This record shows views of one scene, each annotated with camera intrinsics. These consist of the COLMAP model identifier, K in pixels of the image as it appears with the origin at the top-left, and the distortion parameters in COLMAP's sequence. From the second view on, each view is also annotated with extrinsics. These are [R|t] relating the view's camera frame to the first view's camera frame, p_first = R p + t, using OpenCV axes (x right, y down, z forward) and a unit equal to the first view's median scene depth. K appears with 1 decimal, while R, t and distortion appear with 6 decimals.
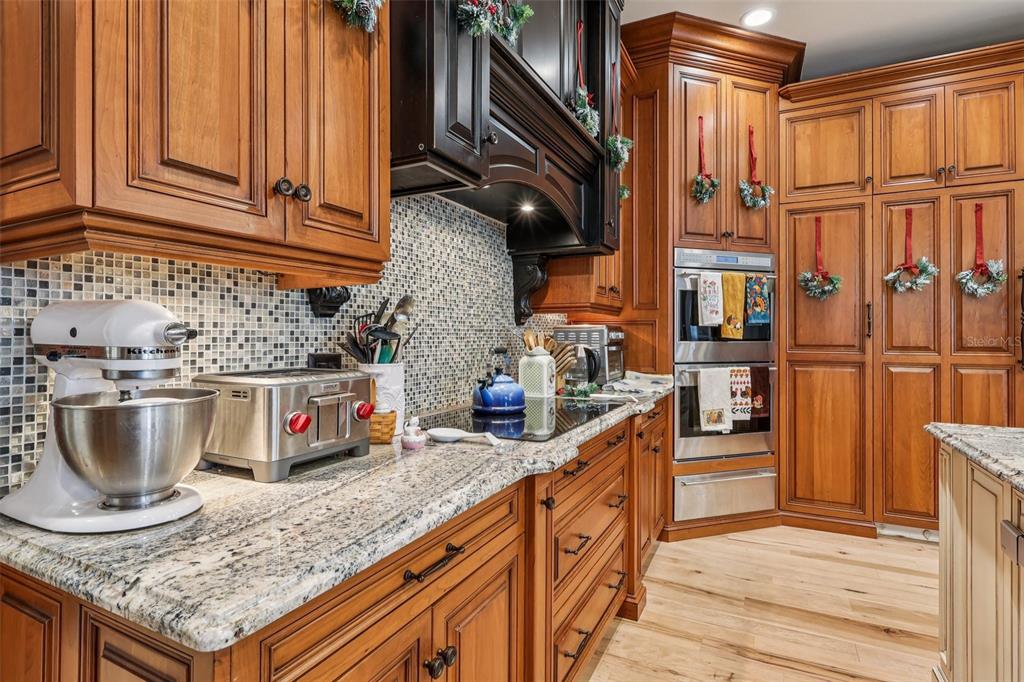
lens RADIAL K [[514.9, 0, 510.1], [0, 514.9, 332.0], [0, 0, 1]] dist [-0.000417, -0.001690]
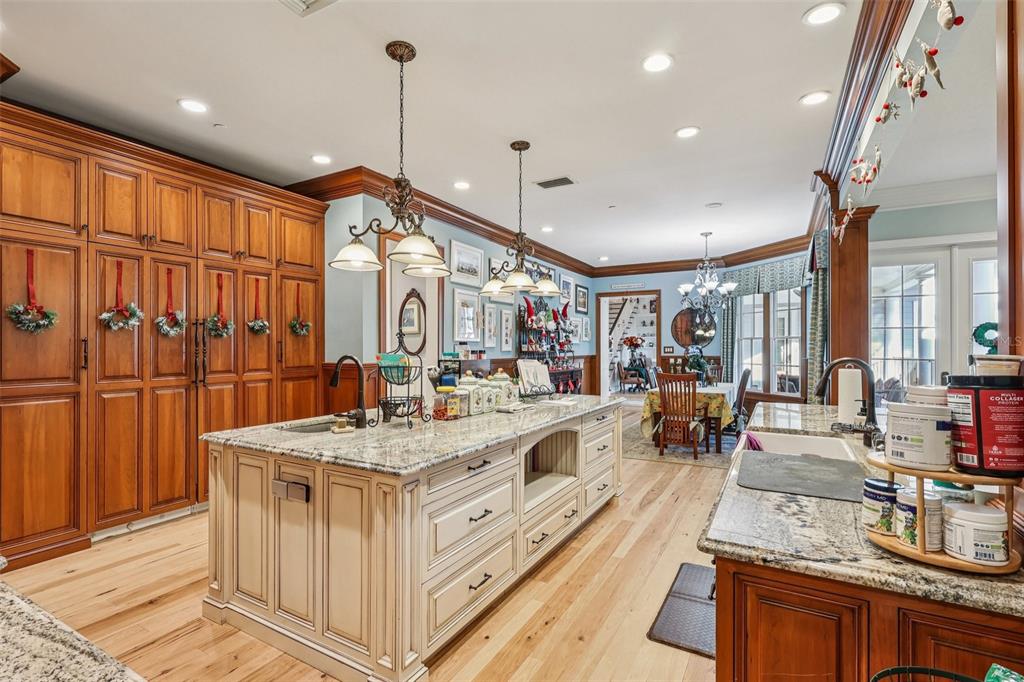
lens RADIAL K [[477.5, 0, 509.8], [0, 477.5, 345.6], [0, 0, 1]] dist [0.001147, 0.000608]
pose [[0.046357, -0.000314, 0.998925, -0.293846], [-0.006758, 0.999977, 0.000628, -0.048152], [-0.998902, -0.006780, 0.046354, 0.035820]]
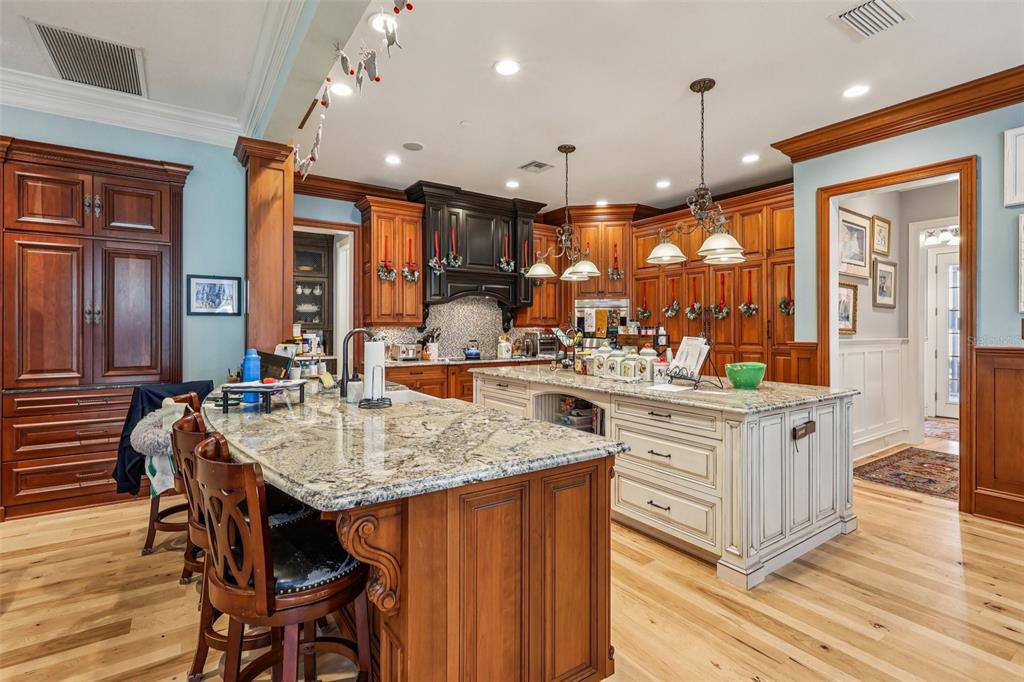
lens RADIAL K [[477.5, 0, 514.2], [0, 477.5, 332.6], [0, 0, 1]] dist [0.001147, 0.000608]
pose [[0.877373, 0.002089, -0.479805, 1.145075], [0.002779, 0.999952, 0.009435, -0.031123], [0.479801, -0.009612, 0.877325, -1.101077]]
